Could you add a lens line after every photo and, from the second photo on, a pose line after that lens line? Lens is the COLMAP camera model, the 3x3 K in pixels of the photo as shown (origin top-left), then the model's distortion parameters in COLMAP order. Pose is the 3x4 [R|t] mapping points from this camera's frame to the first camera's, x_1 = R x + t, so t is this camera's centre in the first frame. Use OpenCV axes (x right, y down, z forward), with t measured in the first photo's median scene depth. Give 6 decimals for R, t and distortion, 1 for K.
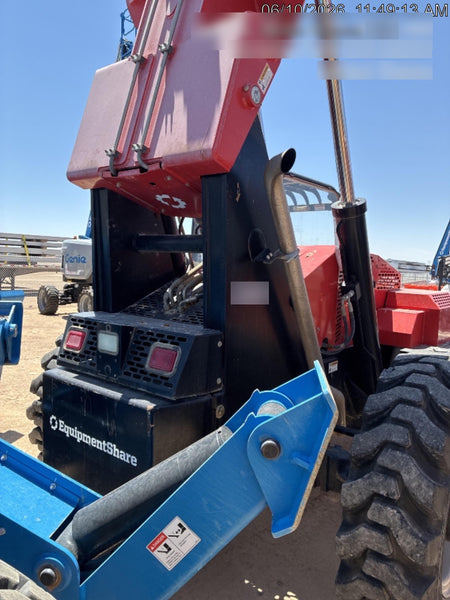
lens RADIAL K [[454.6, 0, 226.5], [0, 454.6, 297.2], [0, 0, 1]] dist [0.044914, -0.061901]
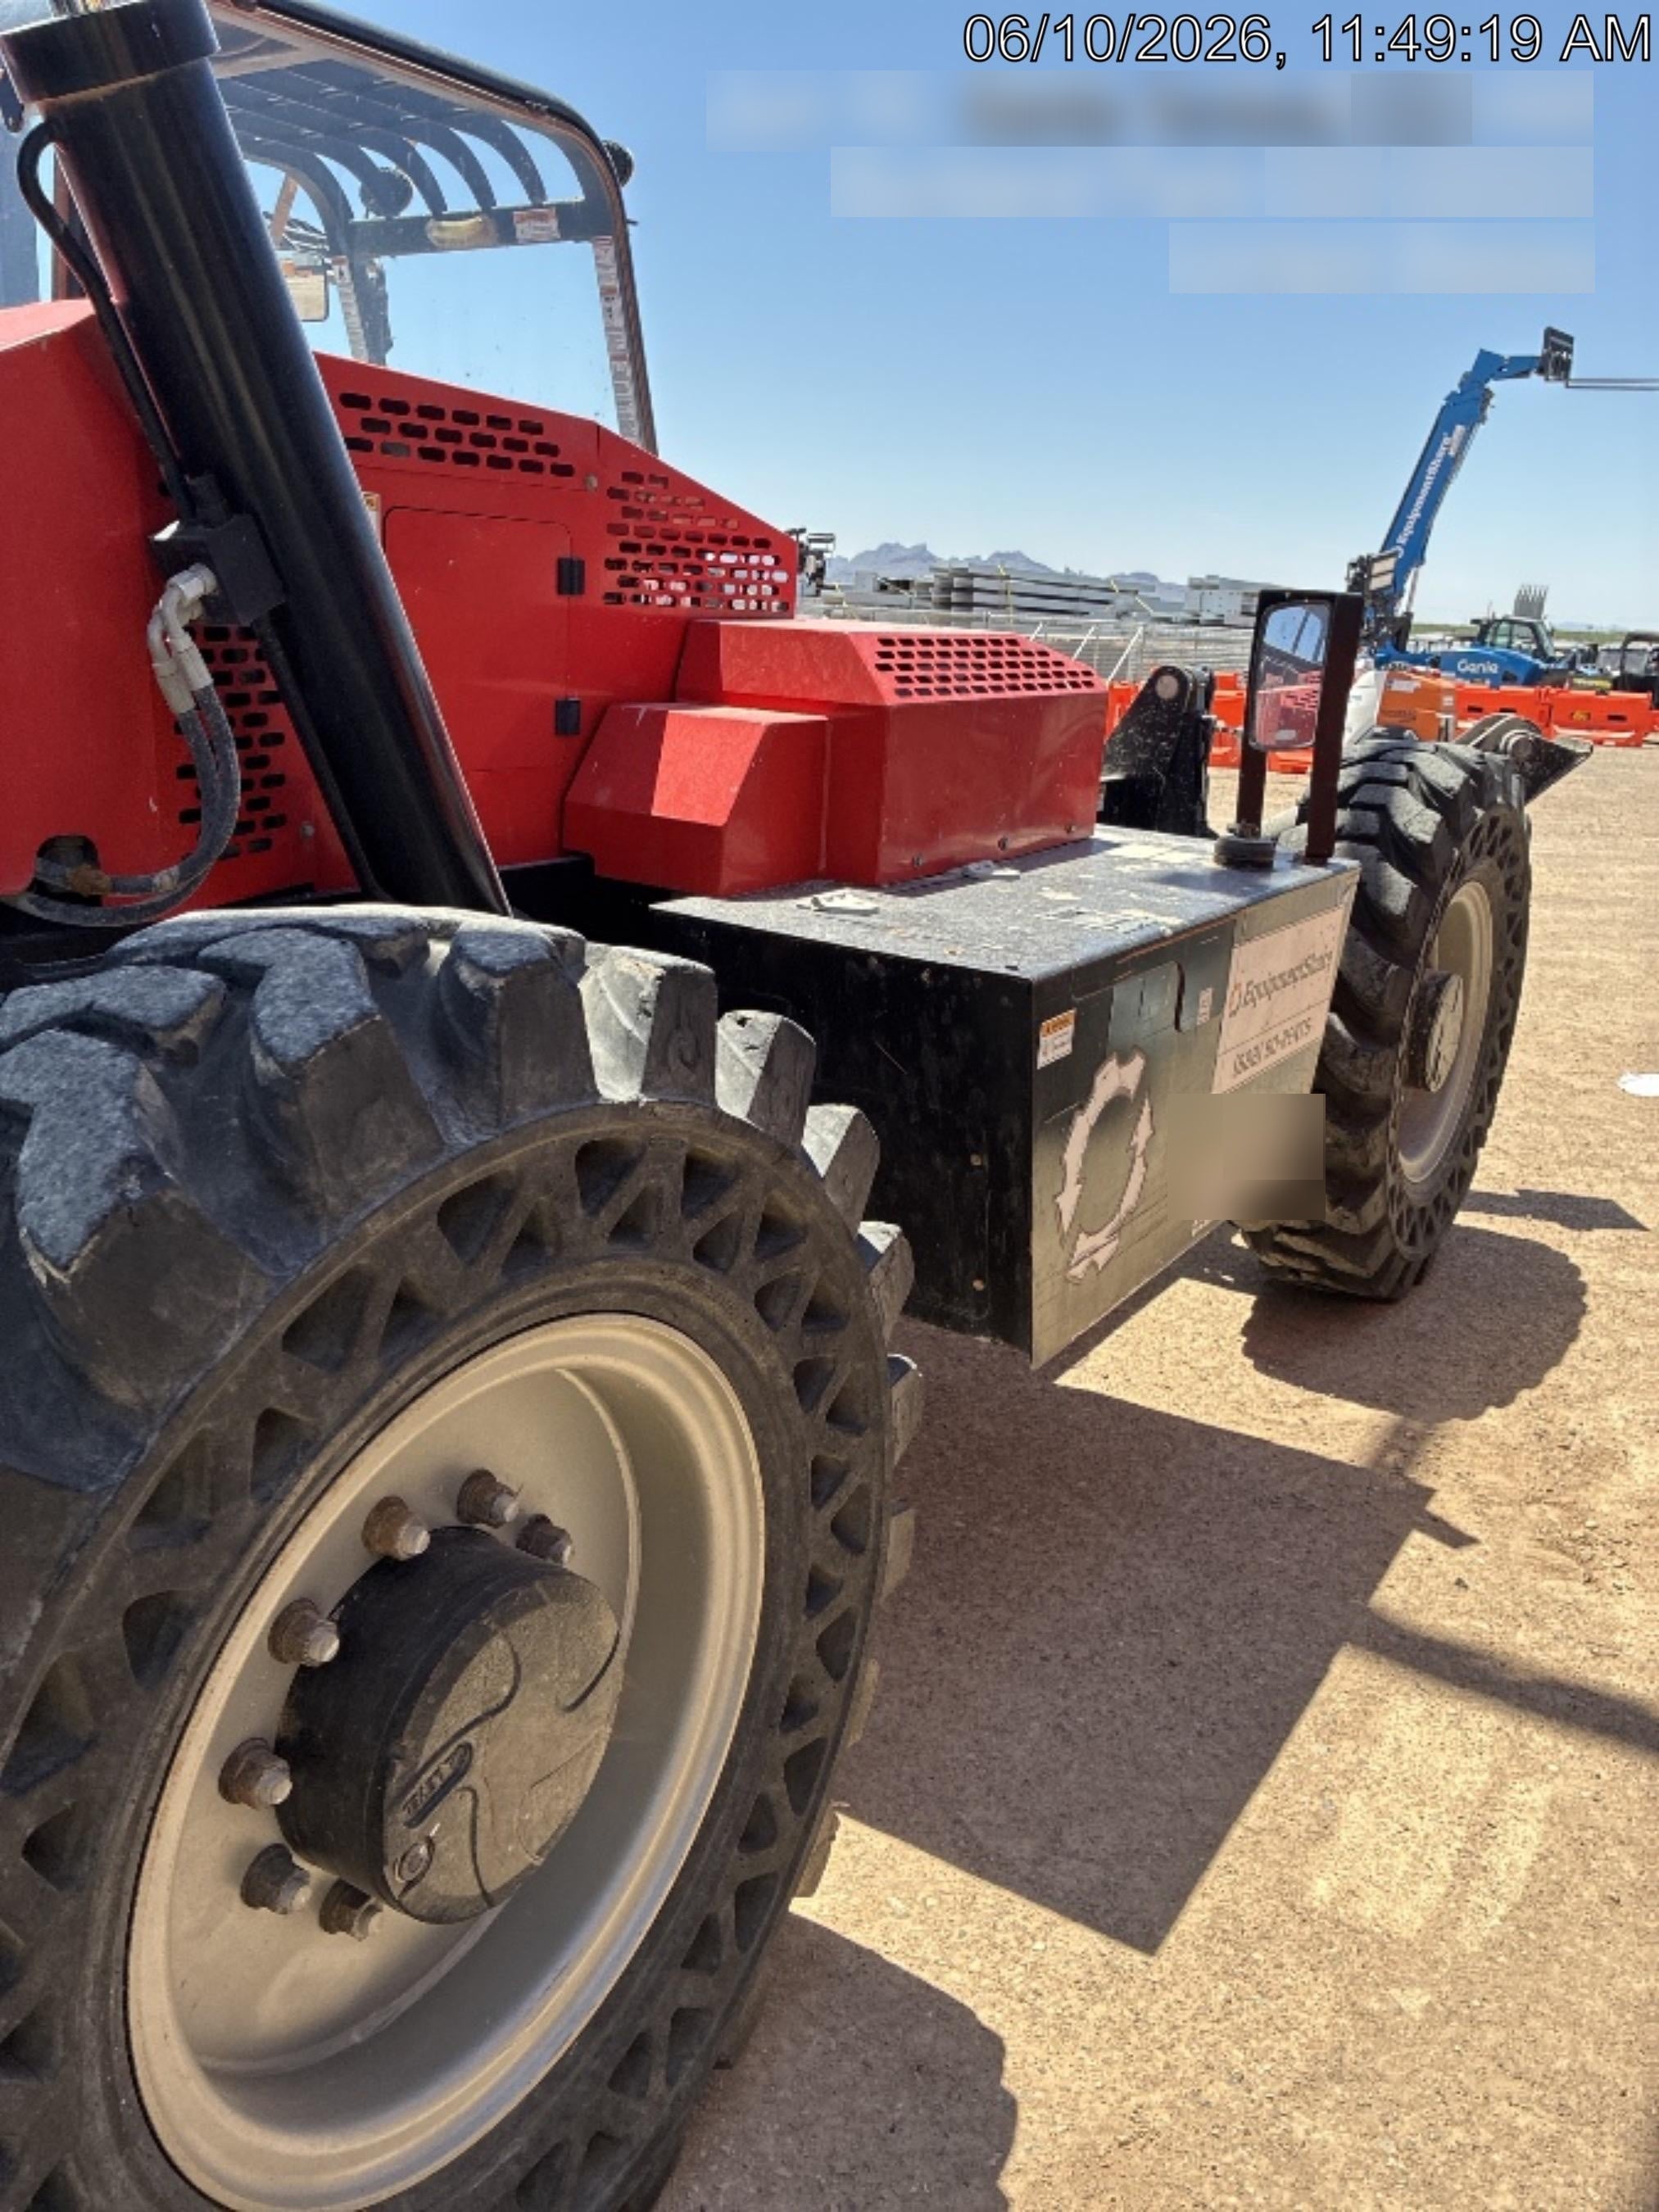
lens RADIAL K [[1676.0, 0, 825.0], [0, 1676.0, 1101.2], [0, 0, 1]] dist [0.044914, -0.061901]
pose [[0.994082, -0.024519, 0.105828, 0.594035], [0.001199, 0.976611, 0.215012, 0.064324], [-0.108625, -0.213613, 0.970861, 0.389711]]
